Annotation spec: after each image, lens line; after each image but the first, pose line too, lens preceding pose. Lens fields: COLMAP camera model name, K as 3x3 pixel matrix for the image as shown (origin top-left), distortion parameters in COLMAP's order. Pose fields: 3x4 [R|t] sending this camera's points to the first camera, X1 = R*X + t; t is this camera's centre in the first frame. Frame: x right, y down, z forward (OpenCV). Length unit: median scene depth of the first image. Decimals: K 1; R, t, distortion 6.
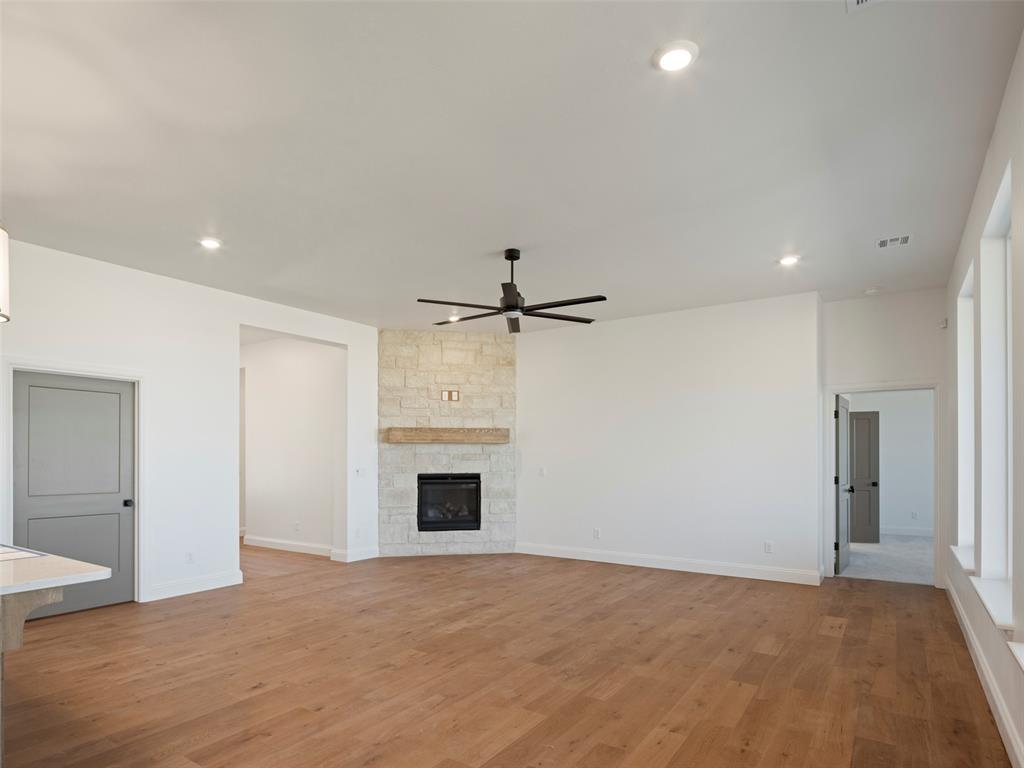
lens RADIAL K [[575.8, 0, 499.1], [0, 575.8, 444.4], [0, 0, 1]] dist [-0.013601, 0.003306]
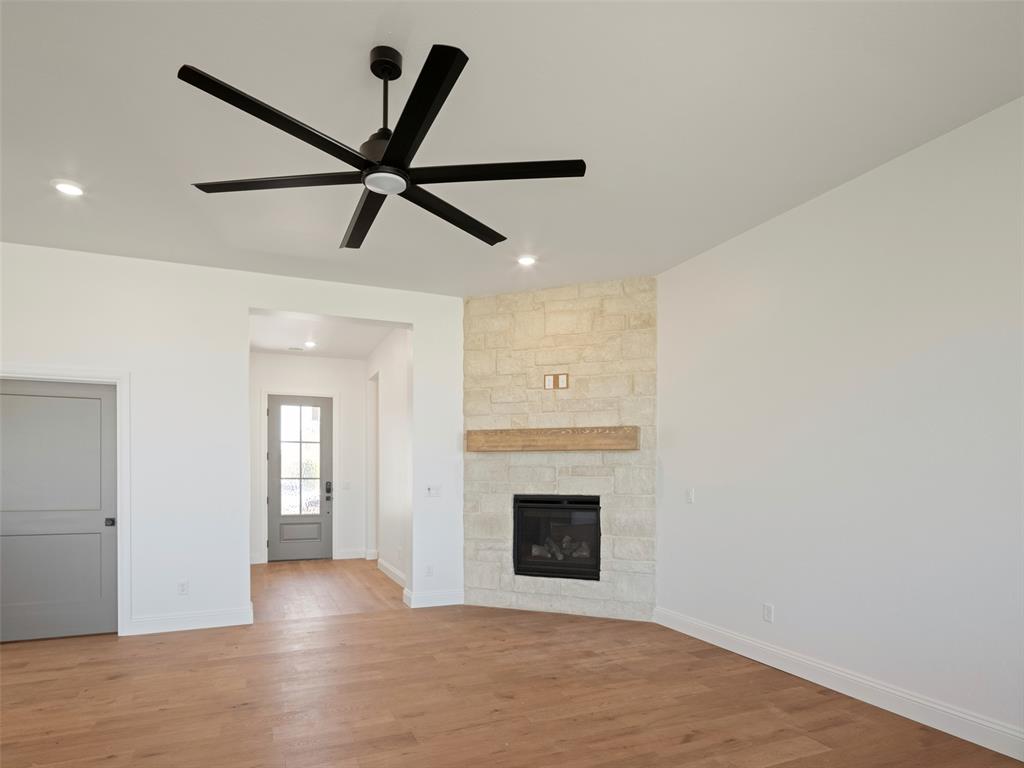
lens RADIAL K [[575.8, 0, 506.4], [0, 575.8, 475.8], [0, 0, 1]] dist [-0.013601, 0.003306]
pose [[0.848866, 0.005459, -0.528580, 0.229474], [0.009122, 0.999646, 0.024974, 0.009970], [0.528529, -0.026021, 0.848516, 0.389210]]
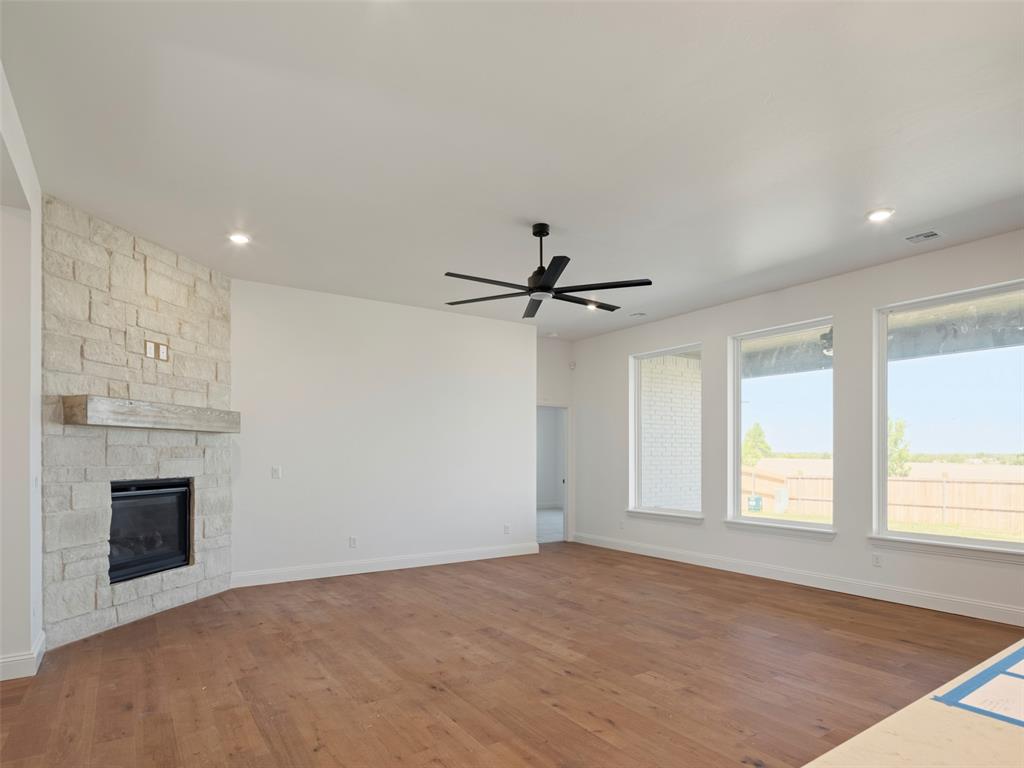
lens RADIAL K [[575.8, 0, 500.5], [0, 575.8, 449.9], [0, 0, 1]] dist [-0.013601, 0.003306]
pose [[0.379152, 0.009844, 0.925282, -0.509824], [-0.018251, 0.999828, -0.003158, 0.014866], [-0.925154, -0.015690, 0.379266, 0.440154]]
